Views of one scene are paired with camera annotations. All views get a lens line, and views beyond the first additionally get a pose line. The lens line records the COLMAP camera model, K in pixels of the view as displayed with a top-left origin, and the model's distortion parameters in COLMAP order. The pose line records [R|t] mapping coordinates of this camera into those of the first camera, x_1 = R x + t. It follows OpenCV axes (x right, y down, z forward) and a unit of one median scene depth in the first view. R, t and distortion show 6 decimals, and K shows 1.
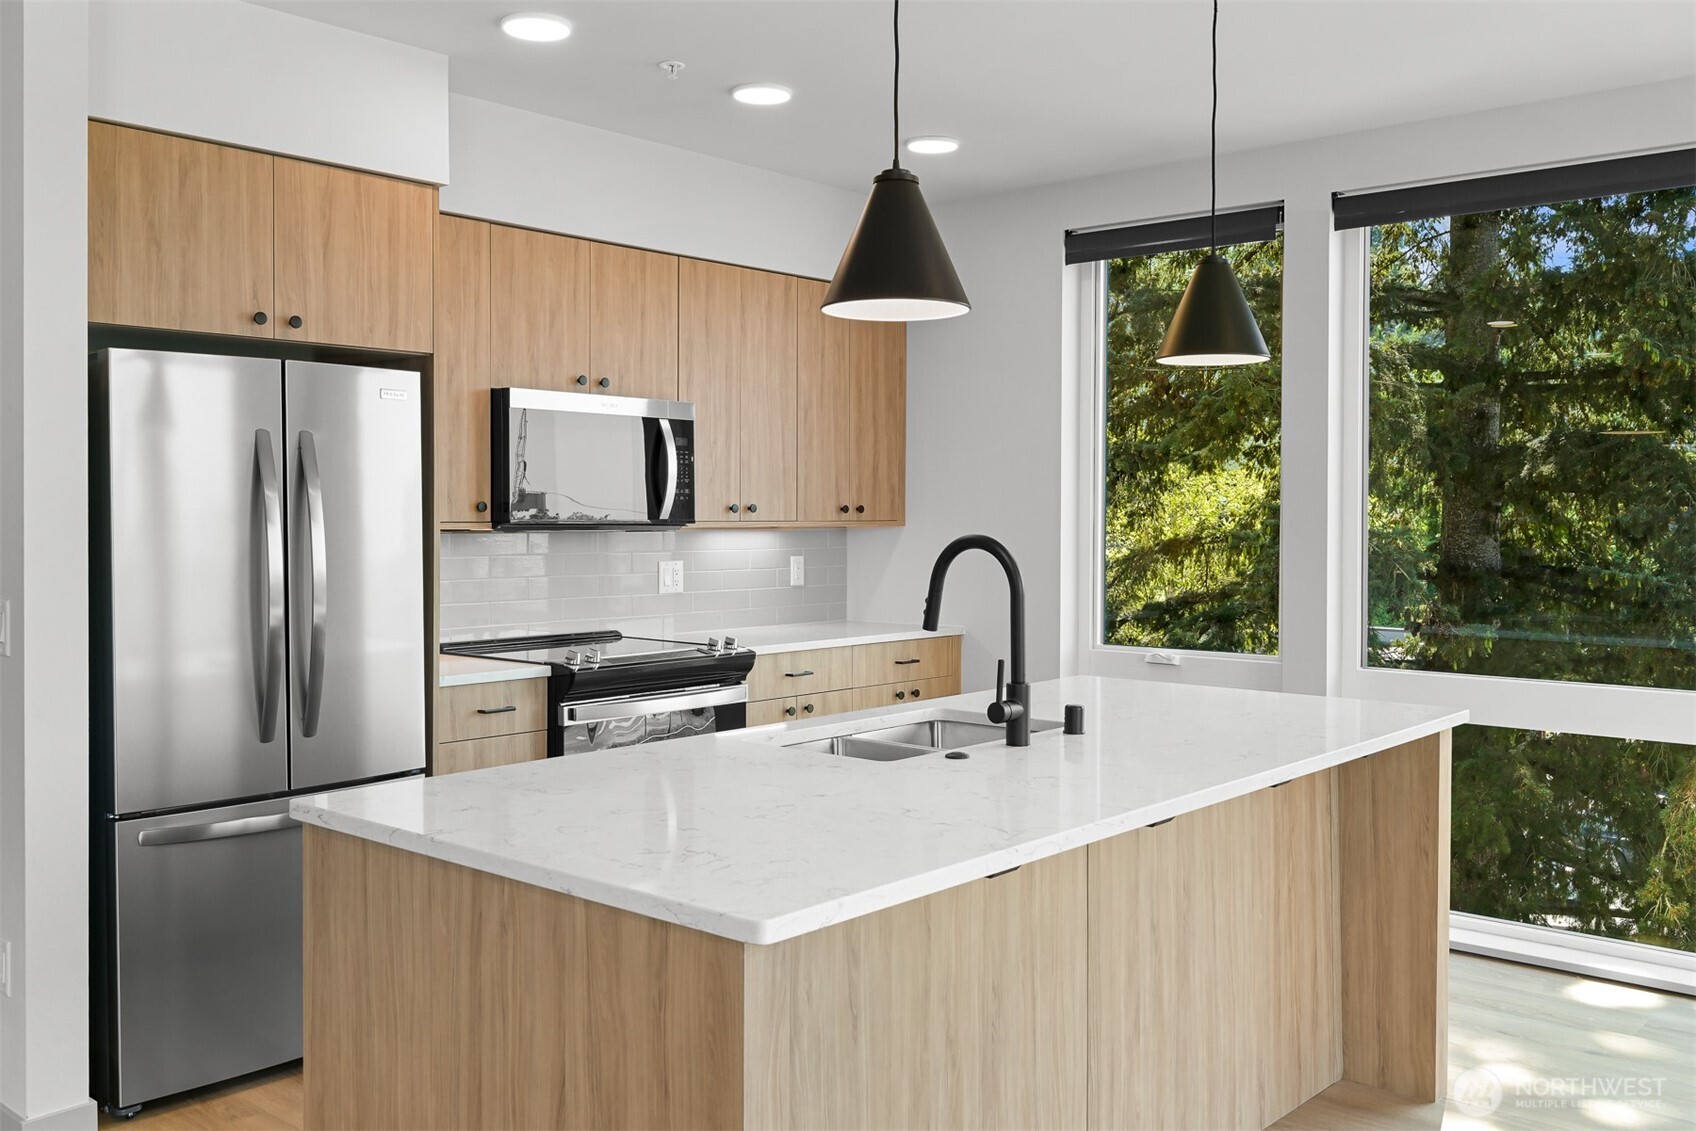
lens RADIAL K [[1491.3, 0, 854.5], [0, 1491.3, 527.2], [0, 0, 1]] dist [-0.001373, 0.004853]
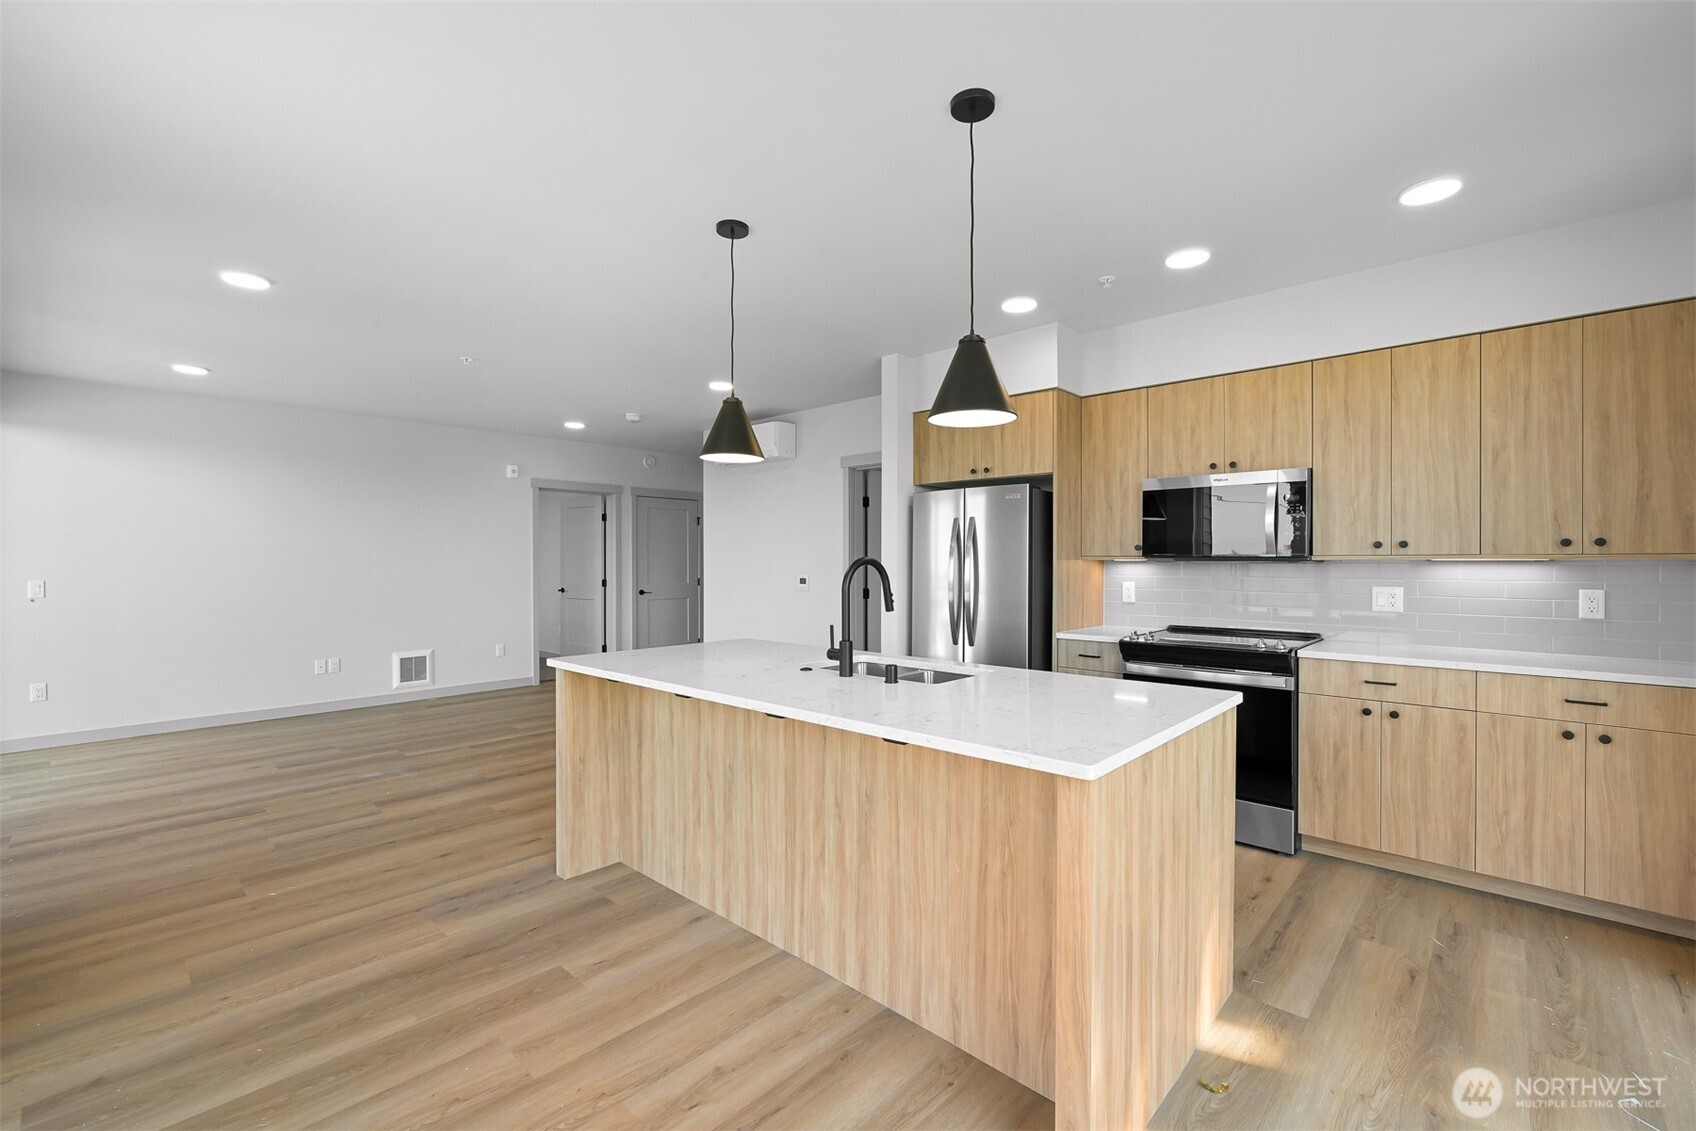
lens RADIAL K [[724.8, 0, 848.0], [0, 724.8, 565.5], [0, 0, 1]] dist [-0.001032, -0.000014]
pose [[-0.040971, 0.002858, -0.999156, 0.763634], [-0.010233, 0.999942, 0.003280, 0.010318], [0.999108, 0.010359, -0.040940, 0.821796]]
